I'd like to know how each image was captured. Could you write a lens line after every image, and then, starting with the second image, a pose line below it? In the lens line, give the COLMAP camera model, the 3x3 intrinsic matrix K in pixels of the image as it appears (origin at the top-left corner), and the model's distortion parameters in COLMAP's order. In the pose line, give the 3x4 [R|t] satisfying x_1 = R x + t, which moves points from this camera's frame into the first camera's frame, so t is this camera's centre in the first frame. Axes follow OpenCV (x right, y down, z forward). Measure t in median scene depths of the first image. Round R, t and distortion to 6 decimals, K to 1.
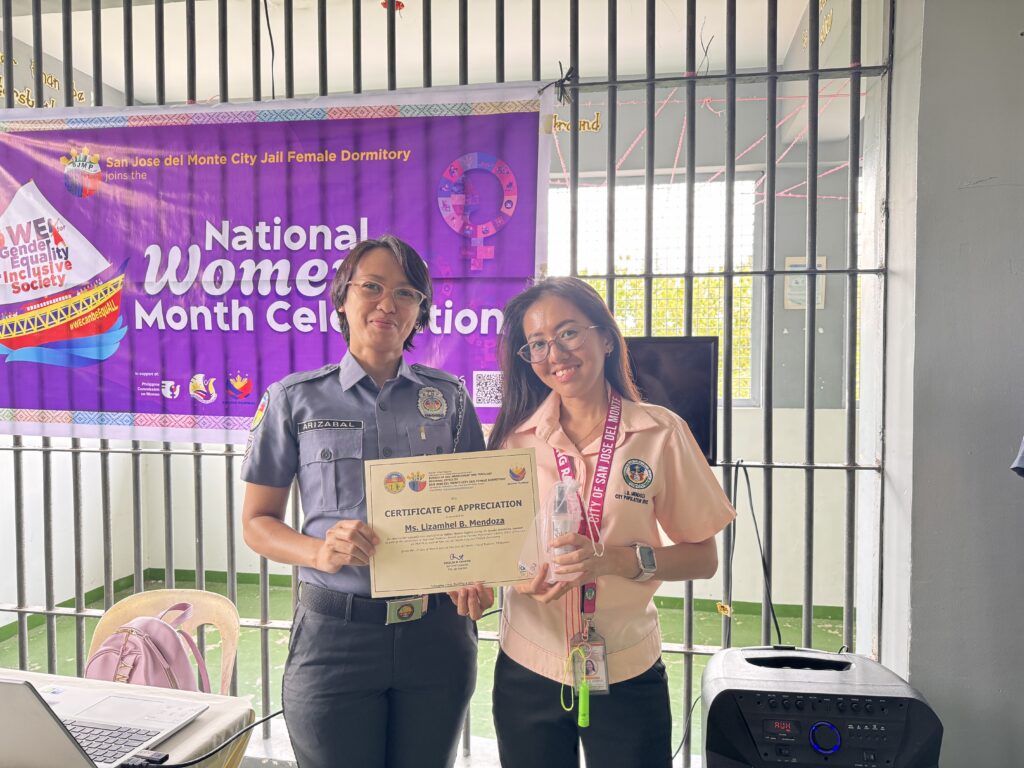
lens RADIAL K [[711.8, 0, 520.8], [0, 711.8, 378.9], [0, 0, 1]] dist [0.060664, -0.041411]
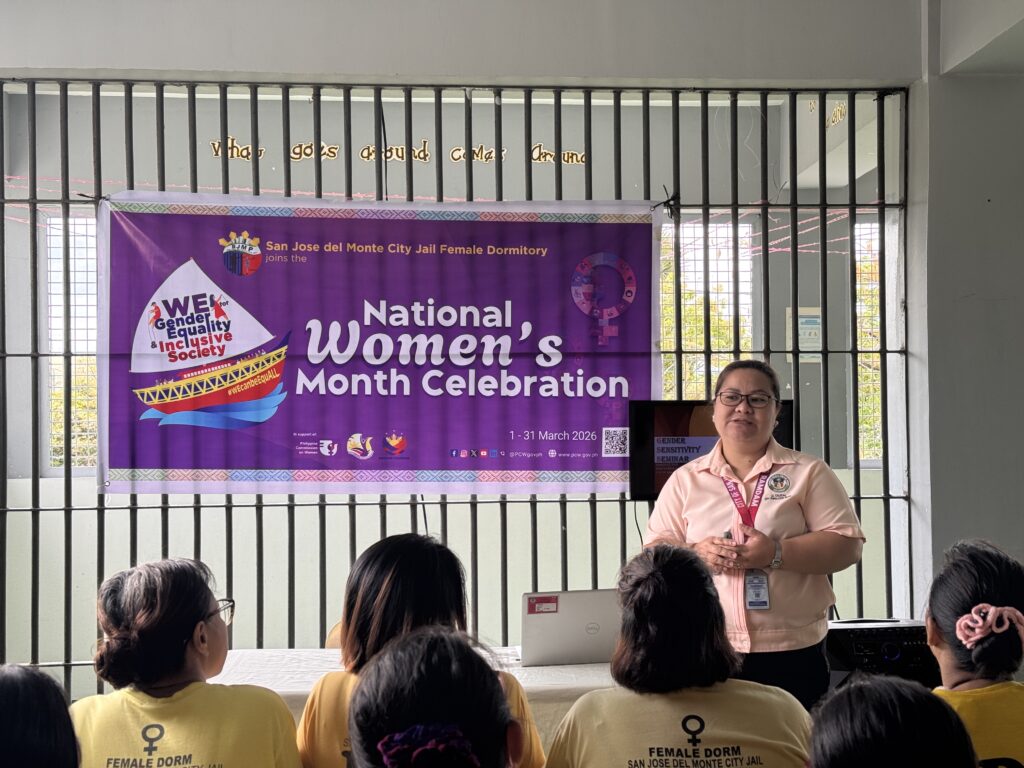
lens RADIAL K [[1444.0, 0, 517.0], [0, 1444.0, 368.8], [0, 0, 1]] dist [0.123673, 0.000000]
pose [[0.969641, 0.000341, 0.244534, -0.780181], [0.016511, 0.997626, -0.066858, 0.049619], [-0.243976, 0.068866, 0.967333, -1.312989]]
